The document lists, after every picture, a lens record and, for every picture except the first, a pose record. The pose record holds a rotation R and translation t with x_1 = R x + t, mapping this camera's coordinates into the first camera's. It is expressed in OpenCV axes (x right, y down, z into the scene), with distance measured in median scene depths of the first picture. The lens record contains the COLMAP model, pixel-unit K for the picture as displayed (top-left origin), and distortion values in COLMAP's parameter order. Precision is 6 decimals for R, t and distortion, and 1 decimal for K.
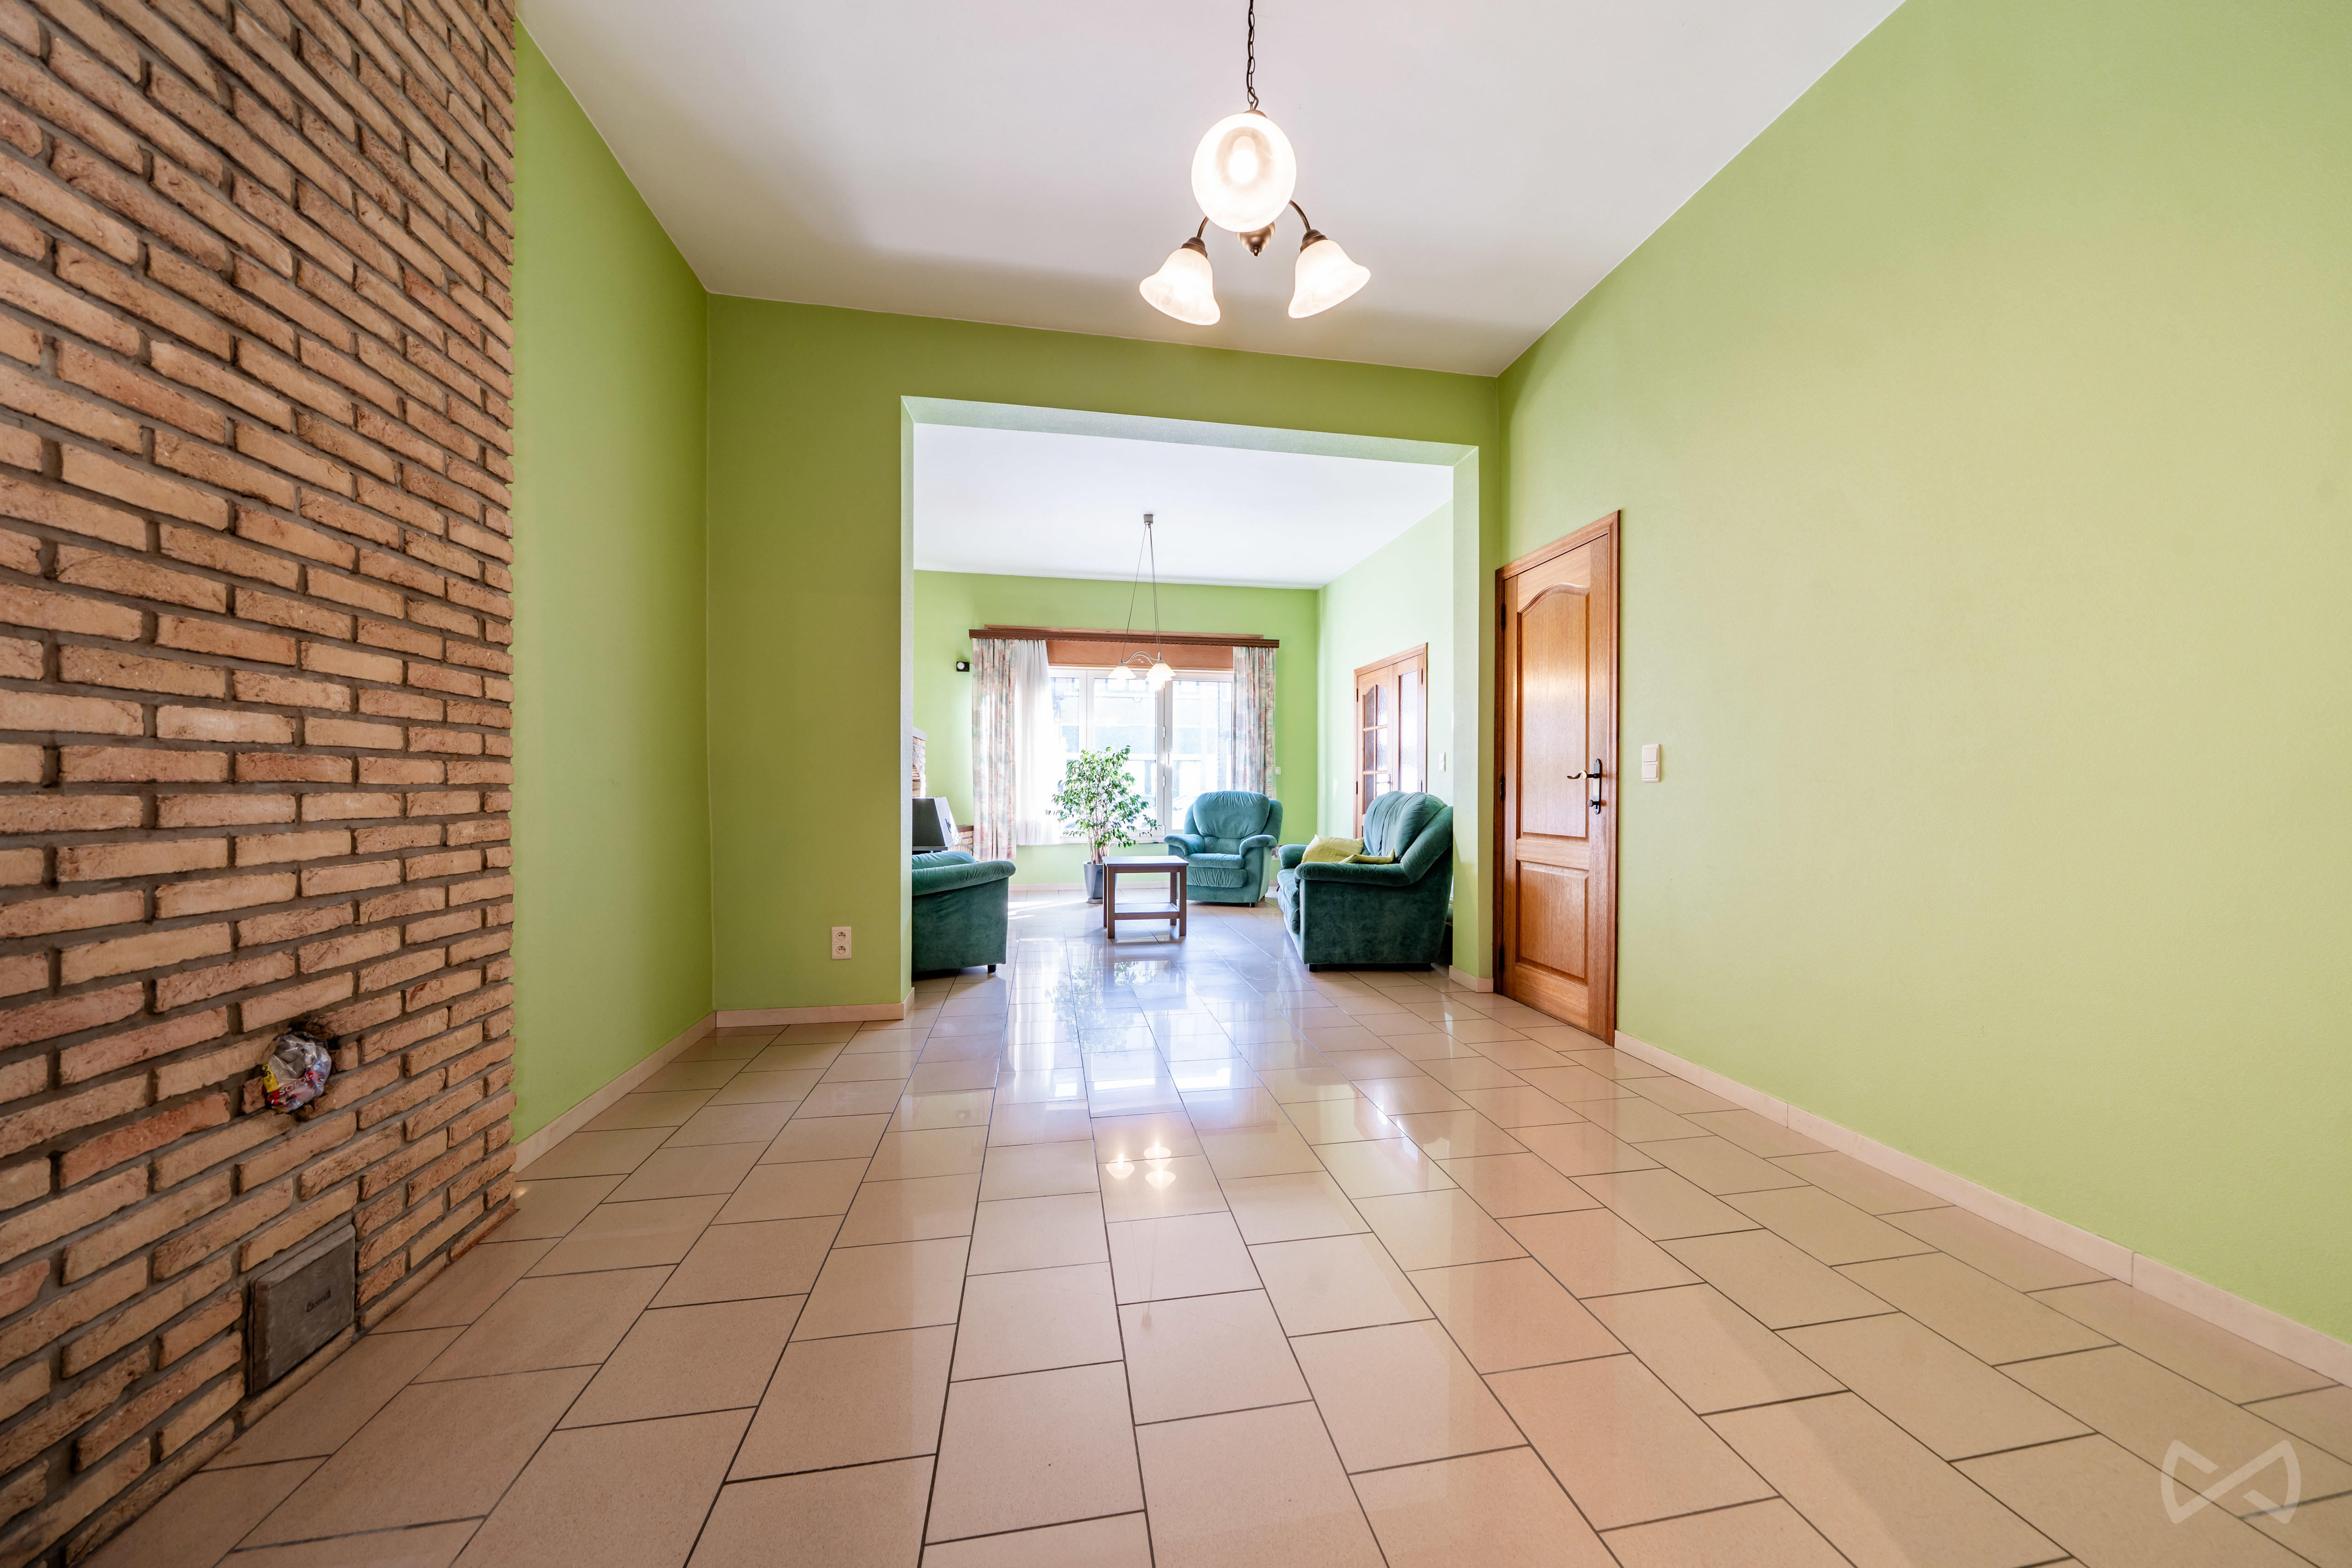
lens RADIAL K [[814.8, 0, 1193.6], [0, 814.8, 784.9], [0, 0, 1]] dist [0.000491, 0.000014]
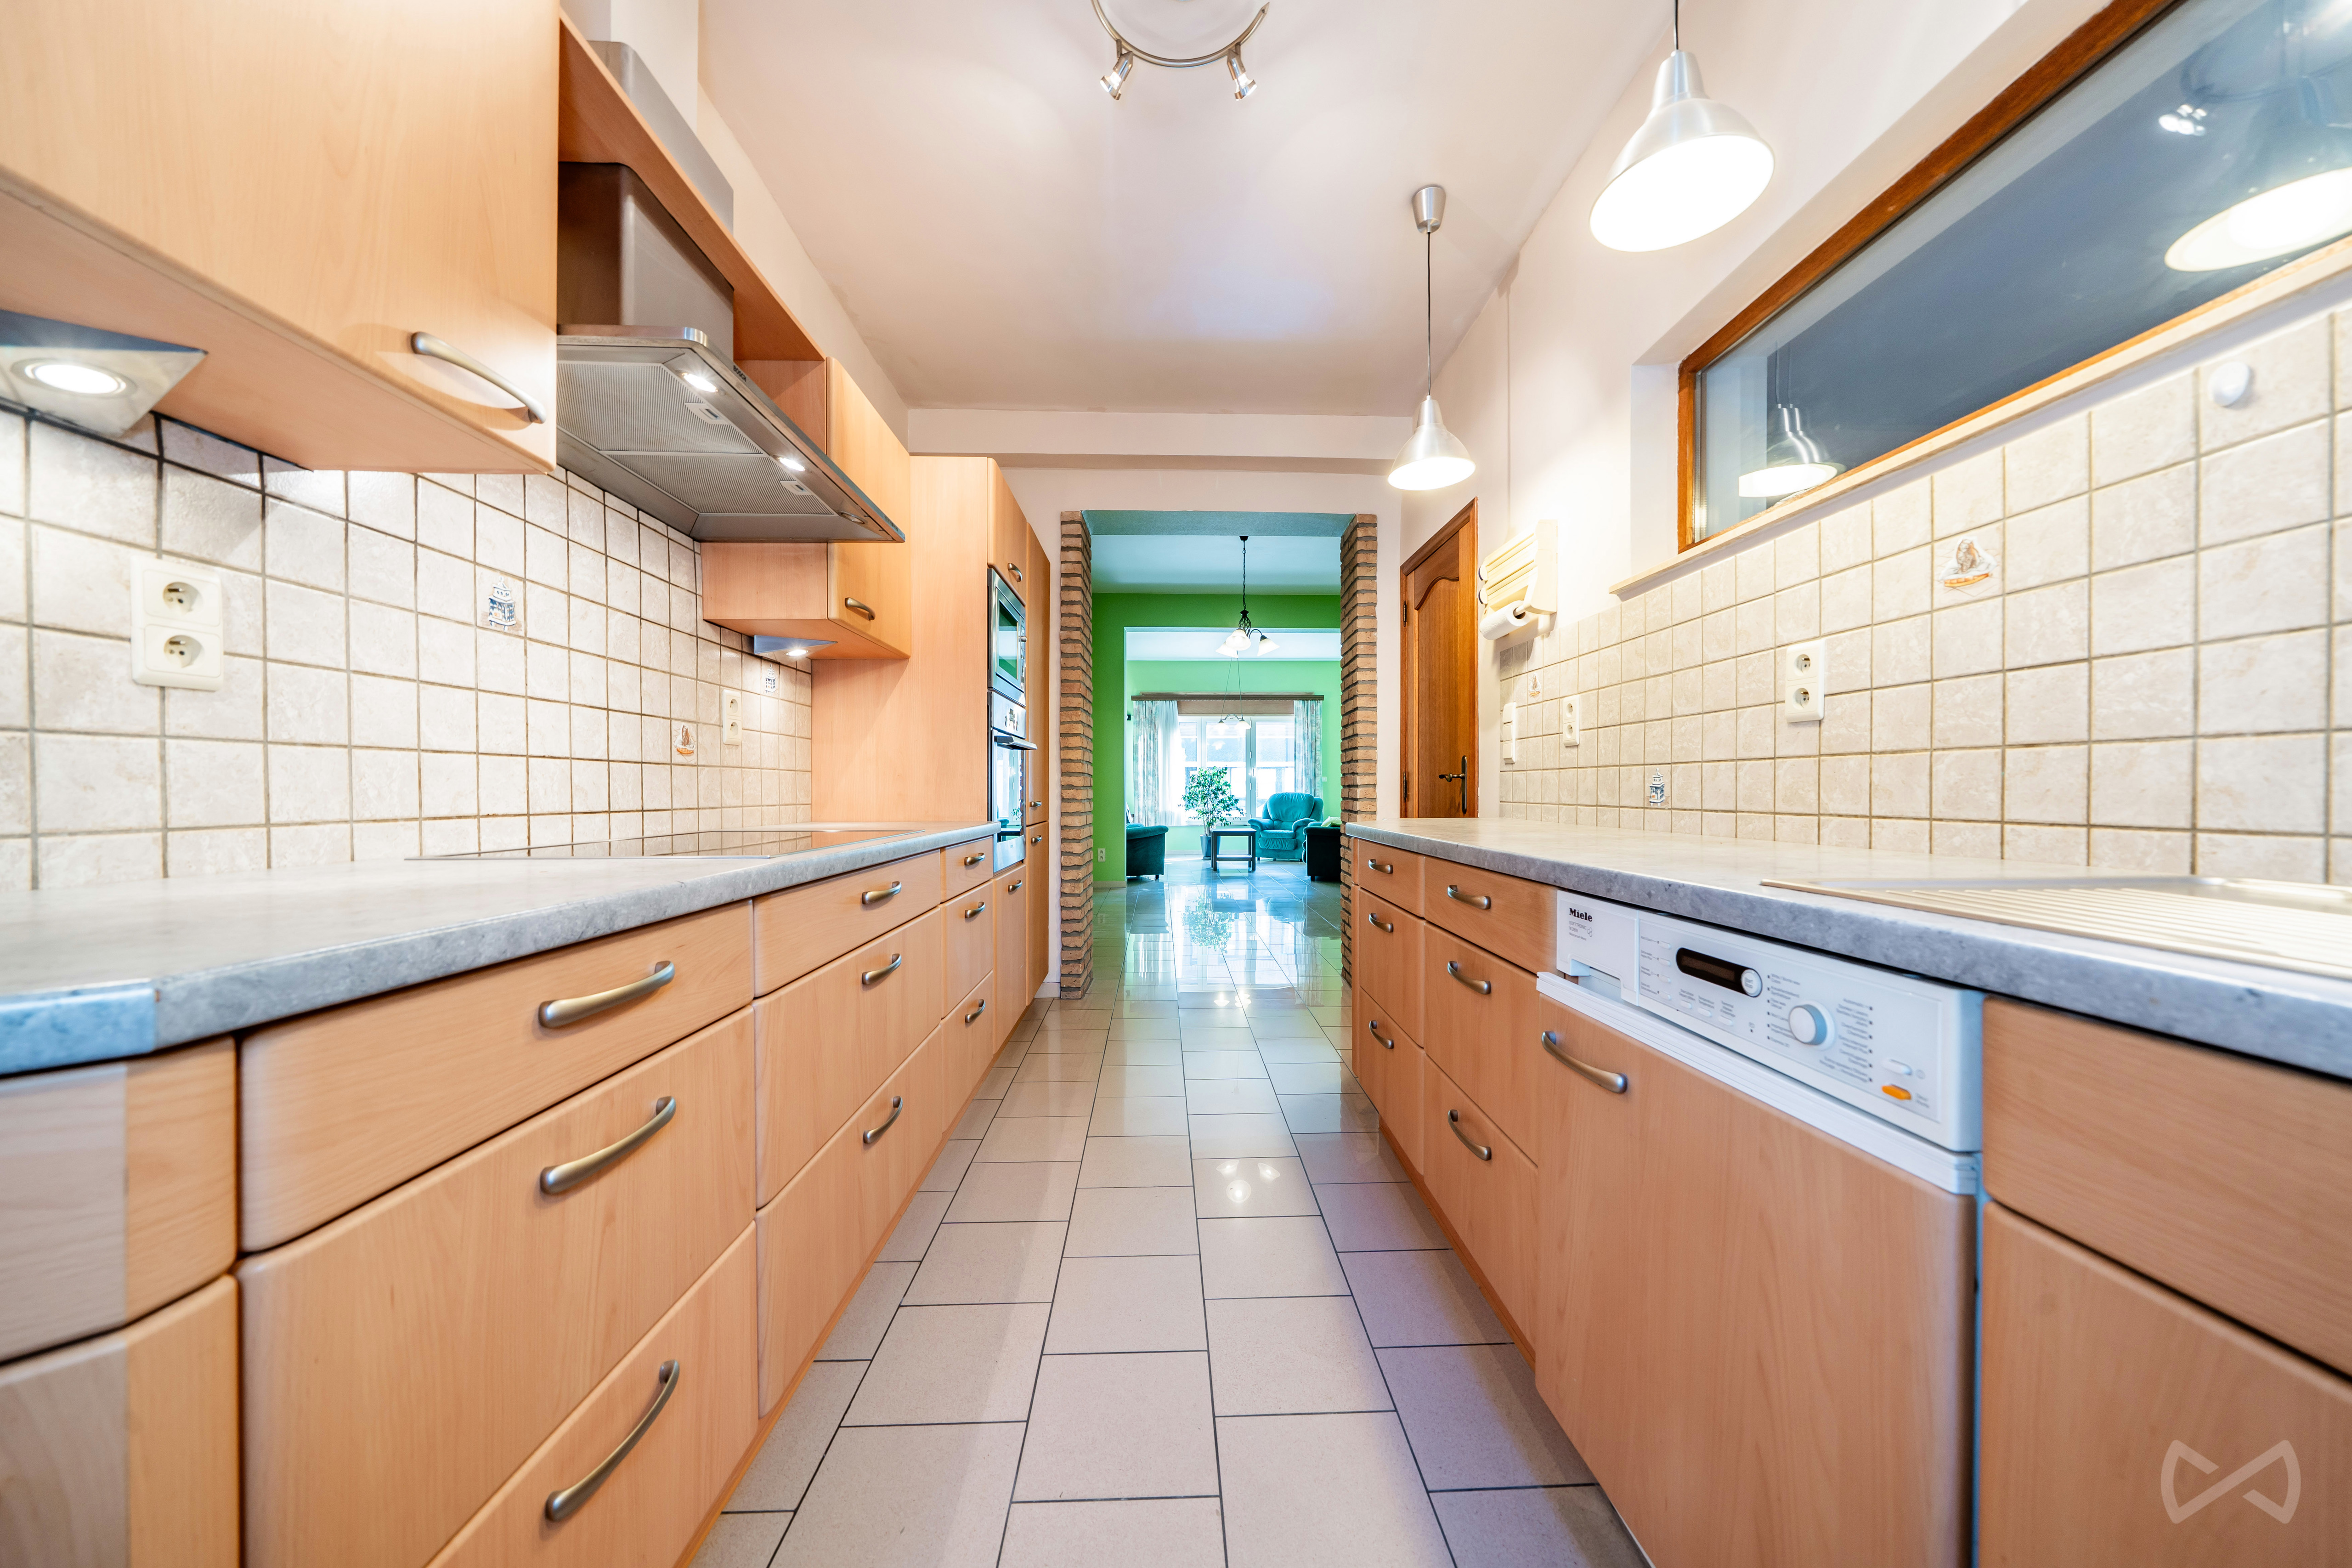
lens RADIAL K [[814.8, 0, 1186.2], [0, 814.8, 798.6], [0, 0, 1]] dist [0.000491, 0.000014]
pose [[0.989350, -0.002546, -0.145535, 0.078929], [0.003848, 0.999955, 0.008667, 0.005525], [0.145506, -0.009135, 0.989315, -0.650654]]
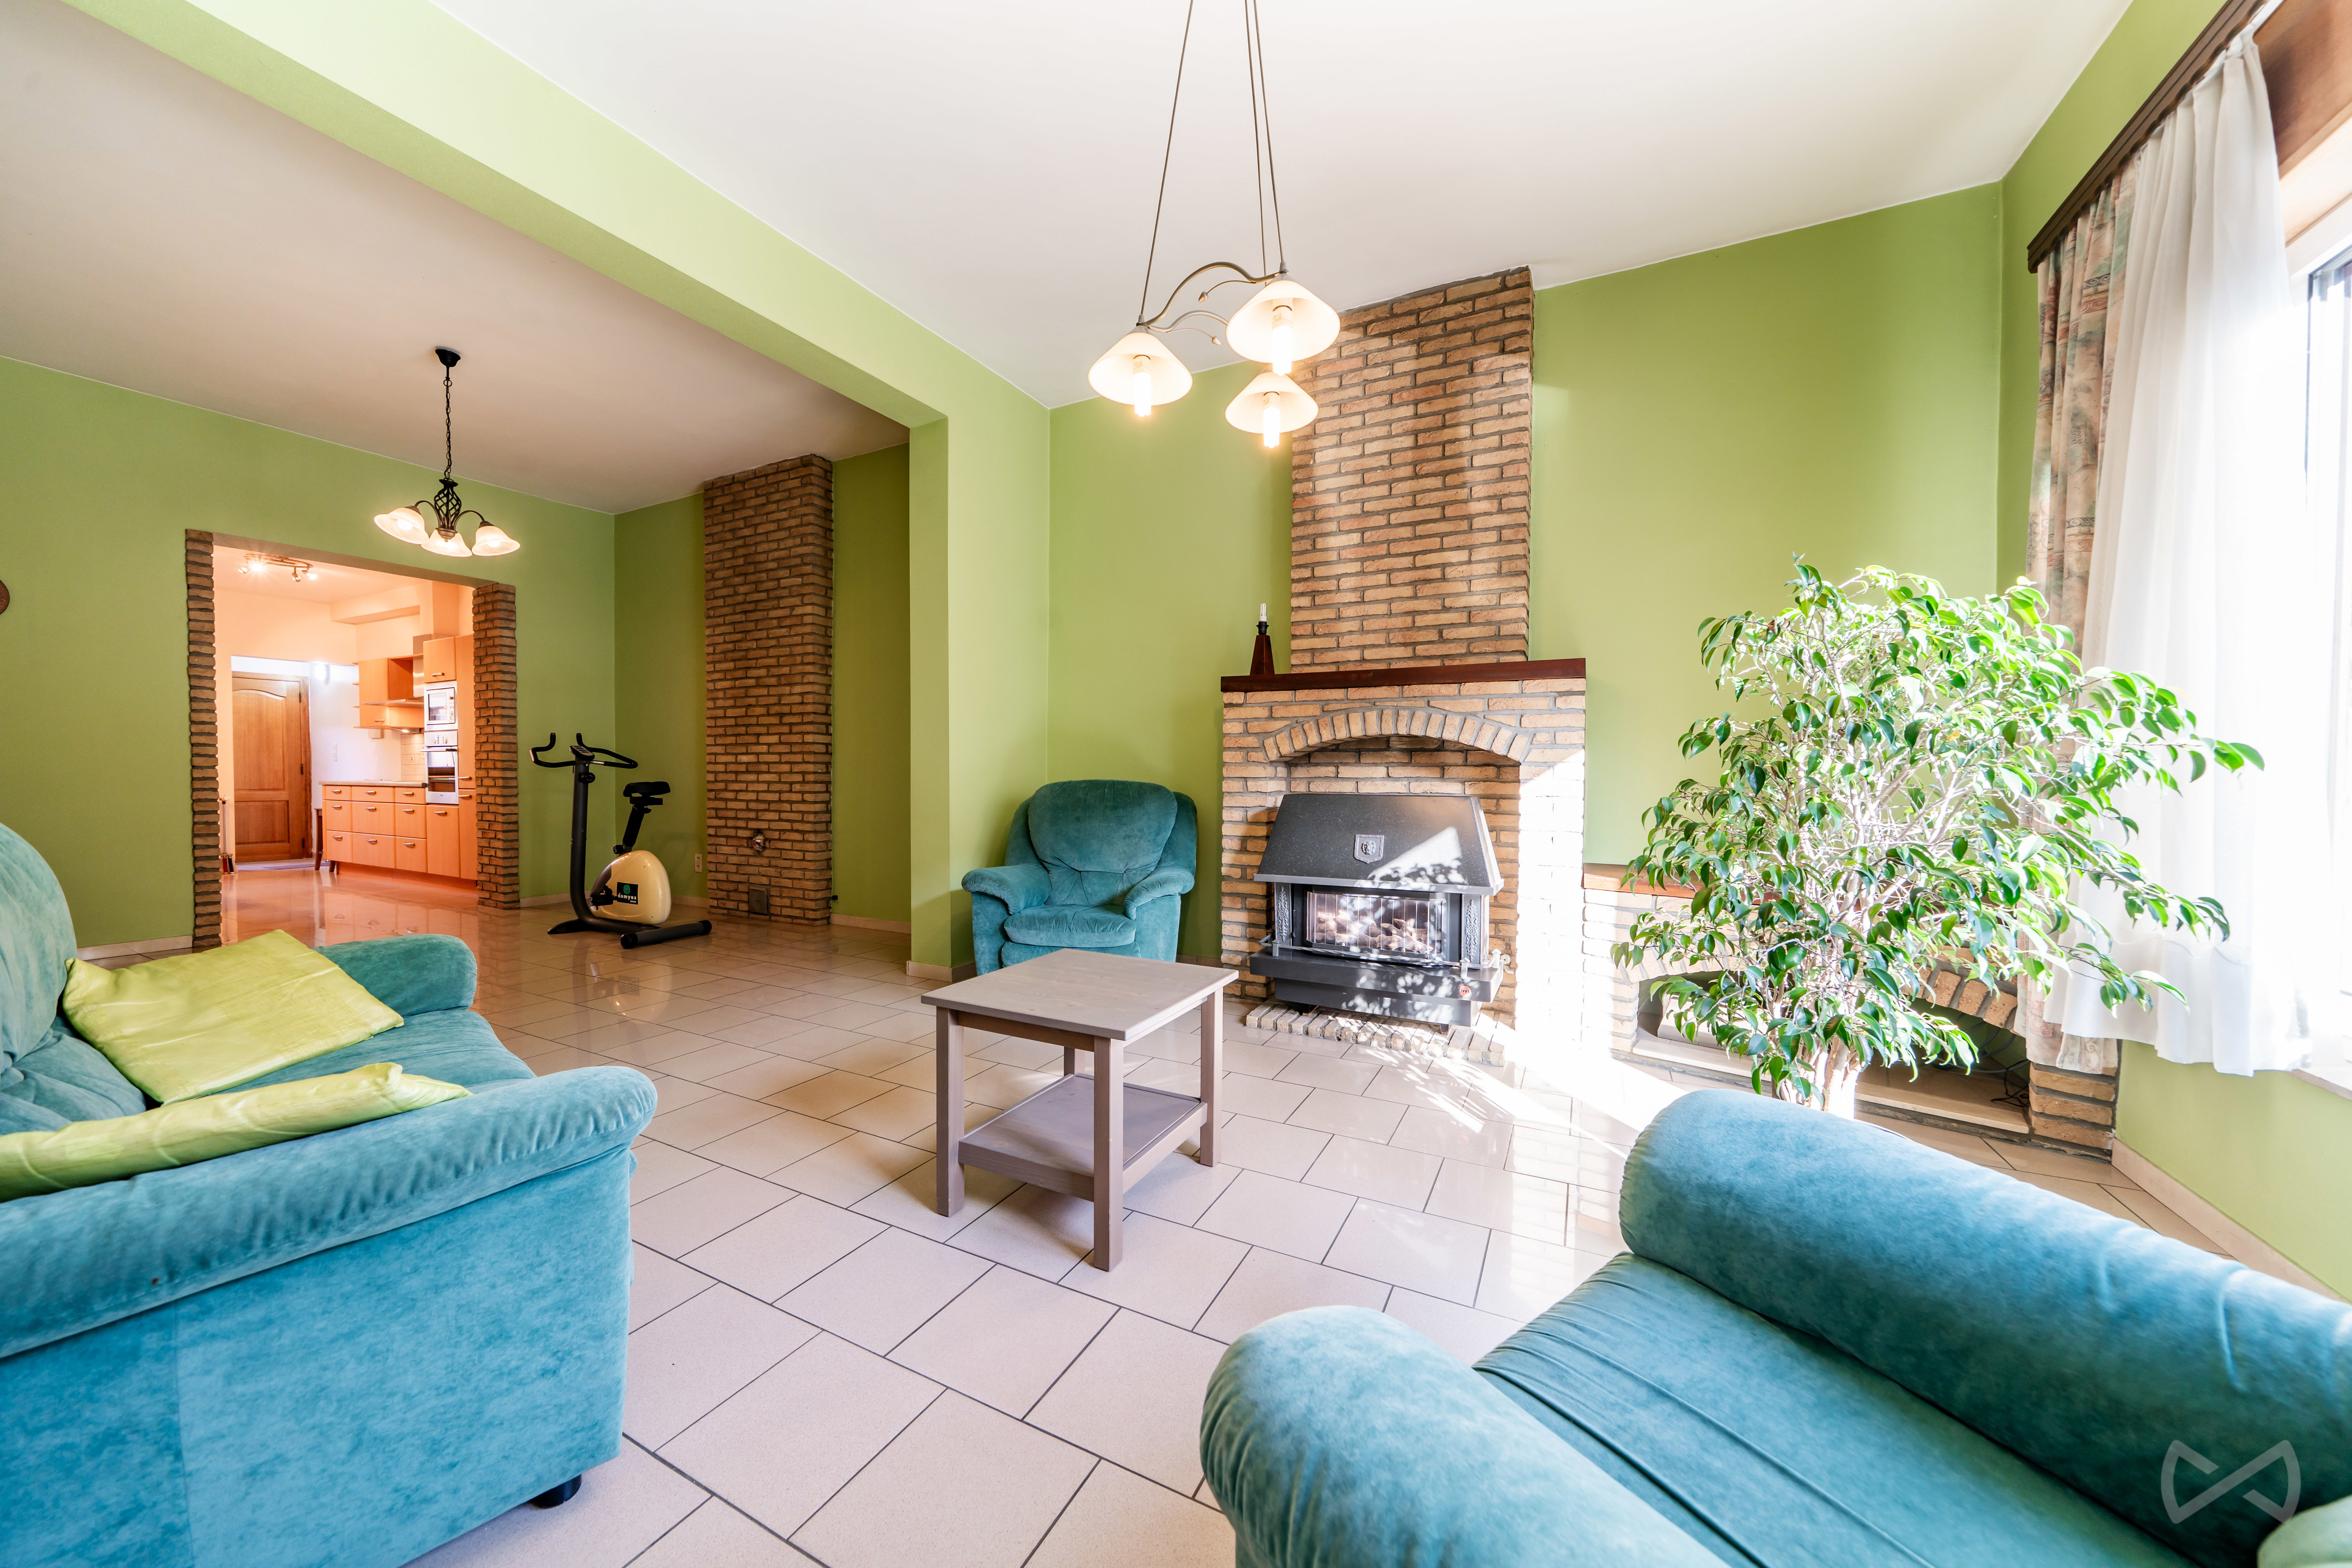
lens RADIAL K [[814.8, 0, 1179.8], [0, 814.8, 791.4], [0, 0, 1]] dist [0.000491, 0.000014]
pose [[-0.609666, 0.011170, -0.792580, 0.170225], [-0.005198, 0.999823, 0.018090, 0.002814], [0.792641, 0.015149, -0.609500, 1.045368]]
